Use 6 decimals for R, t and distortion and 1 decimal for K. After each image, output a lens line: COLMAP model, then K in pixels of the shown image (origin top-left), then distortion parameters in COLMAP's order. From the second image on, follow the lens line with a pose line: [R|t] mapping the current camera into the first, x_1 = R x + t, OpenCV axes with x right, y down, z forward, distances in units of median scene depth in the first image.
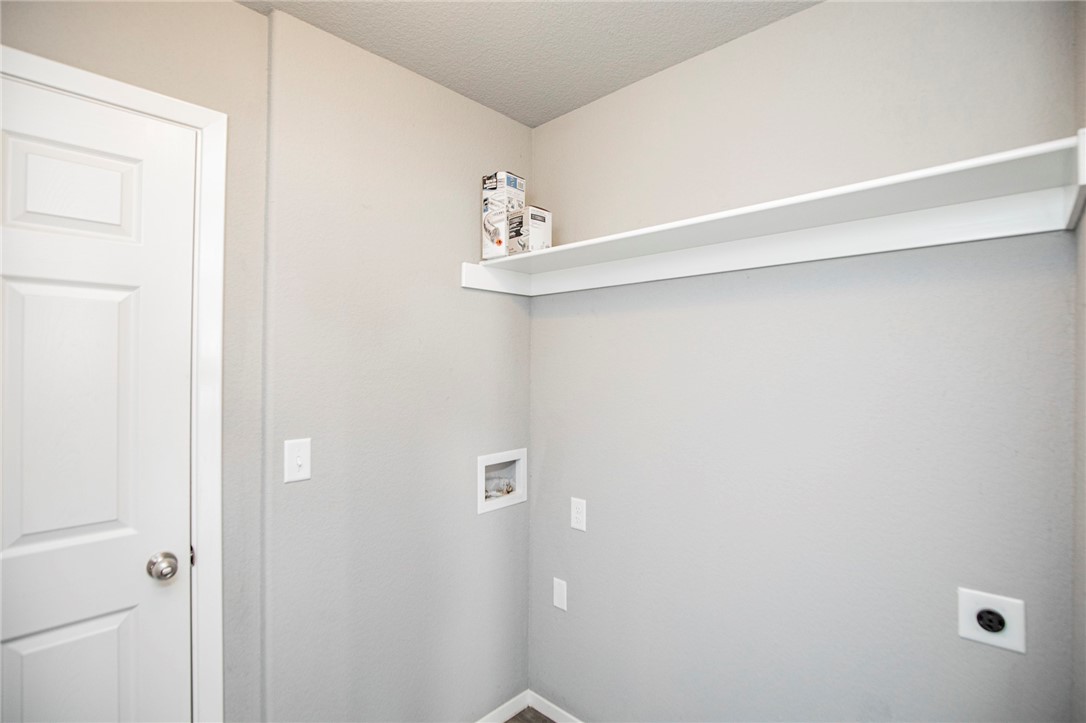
lens RADIAL K [[508.9, 0, 549.0], [0, 508.9, 371.1], [0, 0, 1]] dist [-0.034372, 0.006952]
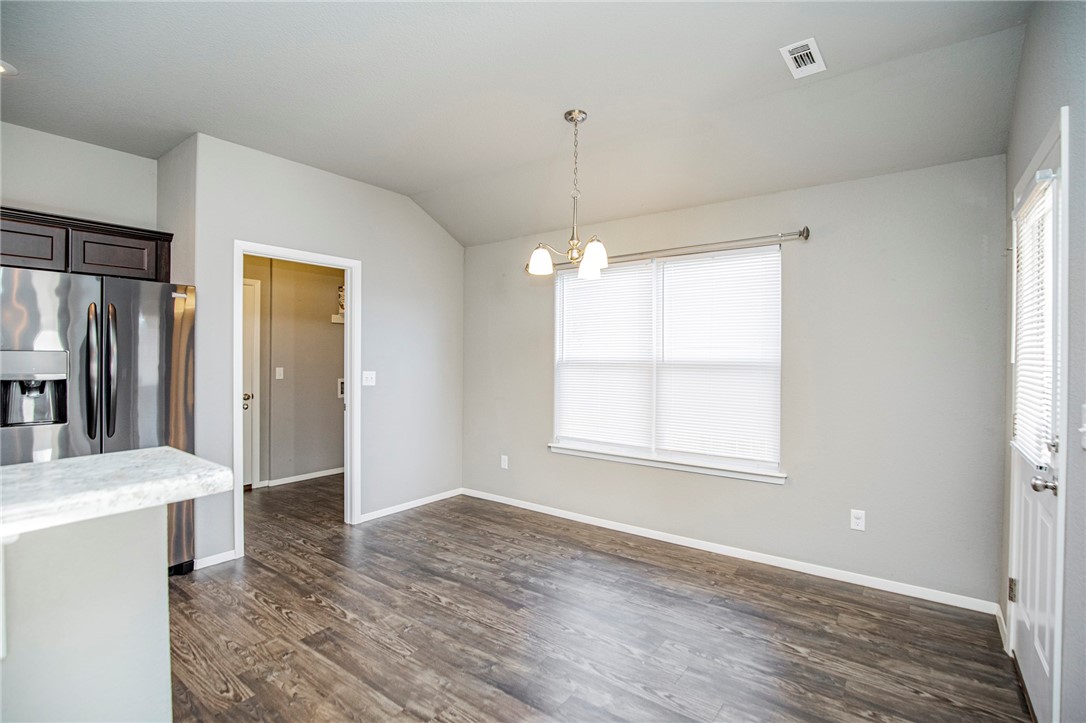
lens RADIAL K [[508.9, 0, 558.4], [0, 508.9, 358.5], [0, 0, 1]] dist [-0.034372, 0.006952]
pose [[0.992867, 0.003913, 0.119161, 0.862236], [-0.004929, 0.999954, 0.008231, 0.020717], [-0.119124, -0.008759, 0.992841, -2.303587]]
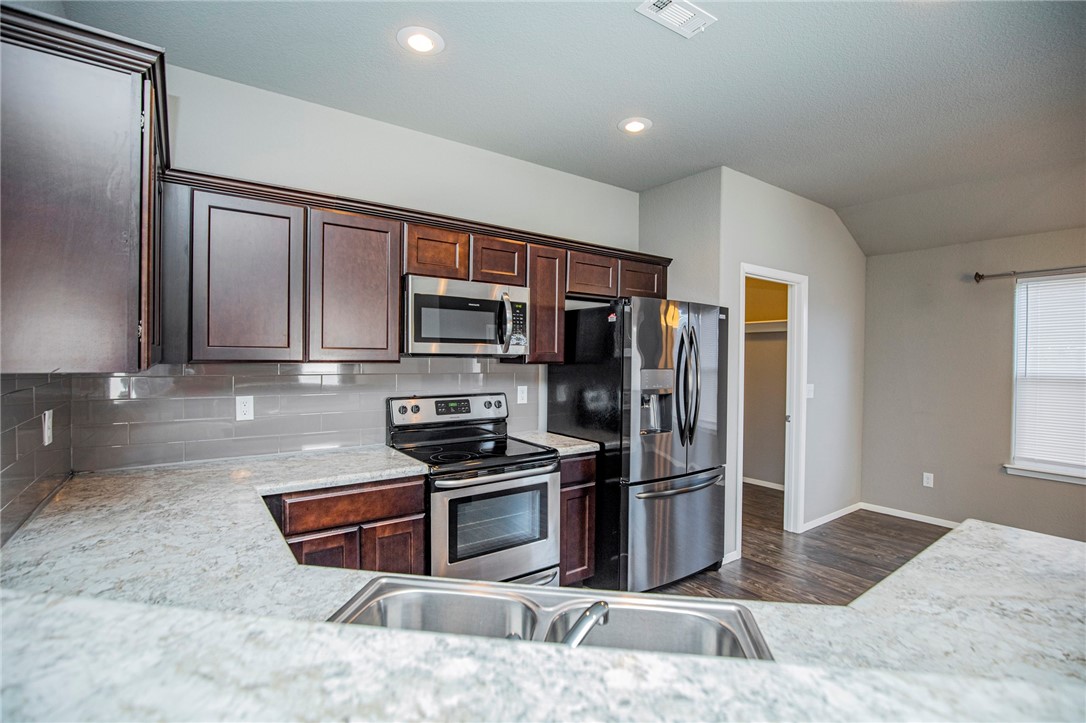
lens RADIAL K [[508.9, 0, 551.2], [0, 508.9, 359.9], [0, 0, 1]] dist [-0.034372, 0.006952]
pose [[0.982652, 0.010759, -0.185146, -0.473896], [-0.008469, 0.999878, 0.013155, -0.030850], [0.185265, -0.011359, 0.982623, -2.434041]]
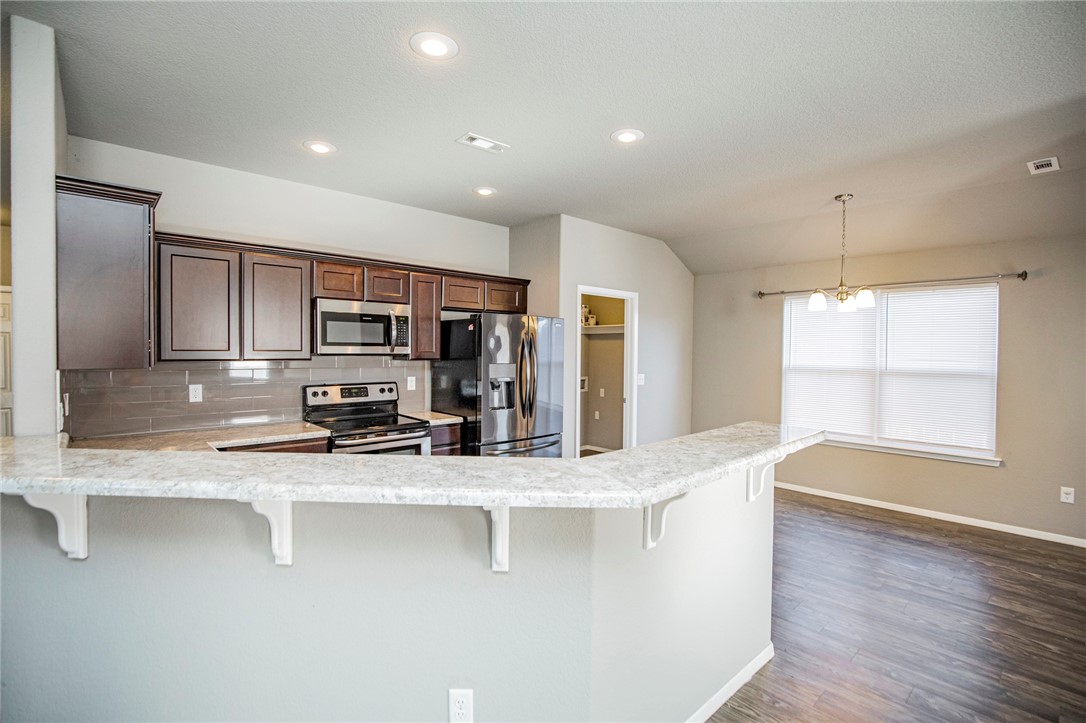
lens RADIAL K [[508.9, 0, 553.5], [0, 508.9, 358.7], [0, 0, 1]] dist [-0.034372, 0.006952]
pose [[0.997489, 0.008468, -0.070311, -0.041485], [-0.006991, 0.999750, 0.021230, -0.056852], [0.070473, -0.020685, 0.997299, -3.063993]]
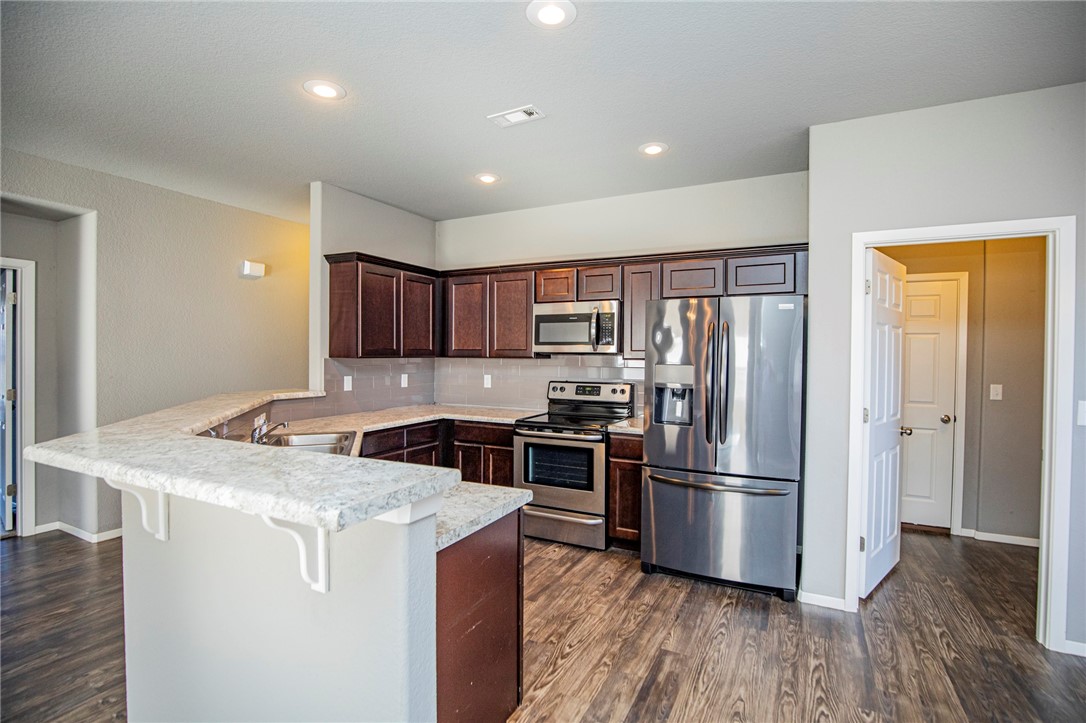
lens RADIAL K [[508.9, 0, 548.4], [0, 508.9, 359.9], [0, 0, 1]] dist [-0.034372, 0.006952]
pose [[0.269973, 0.011838, -0.962795, 1.146331], [-0.003218, 0.999930, 0.011392, -0.017924], [0.962862, 0.000023, 0.269992, -1.645552]]
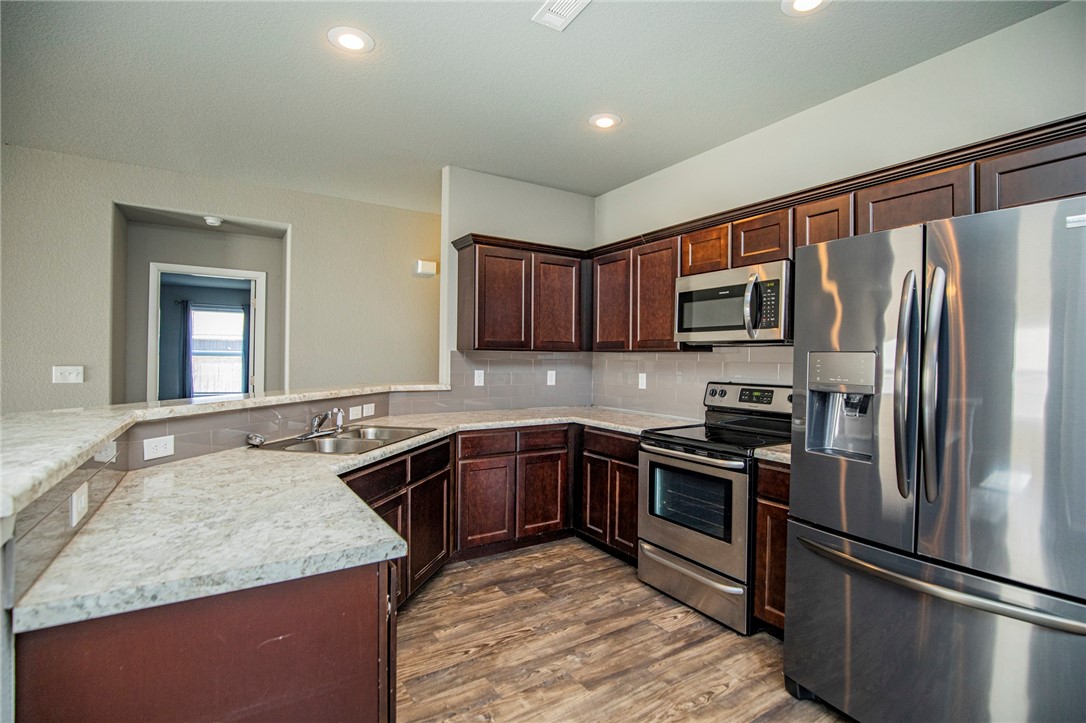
lens RADIAL K [[508.9, 0, 551.0], [0, 508.9, 361.5], [0, 0, 1]] dist [-0.034372, 0.006952]
pose [[-0.251289, 0.000350, -0.967912, 0.685204], [-0.009802, 0.999948, 0.002907, 0.039806], [0.967862, 0.010218, -0.251272, -1.054881]]
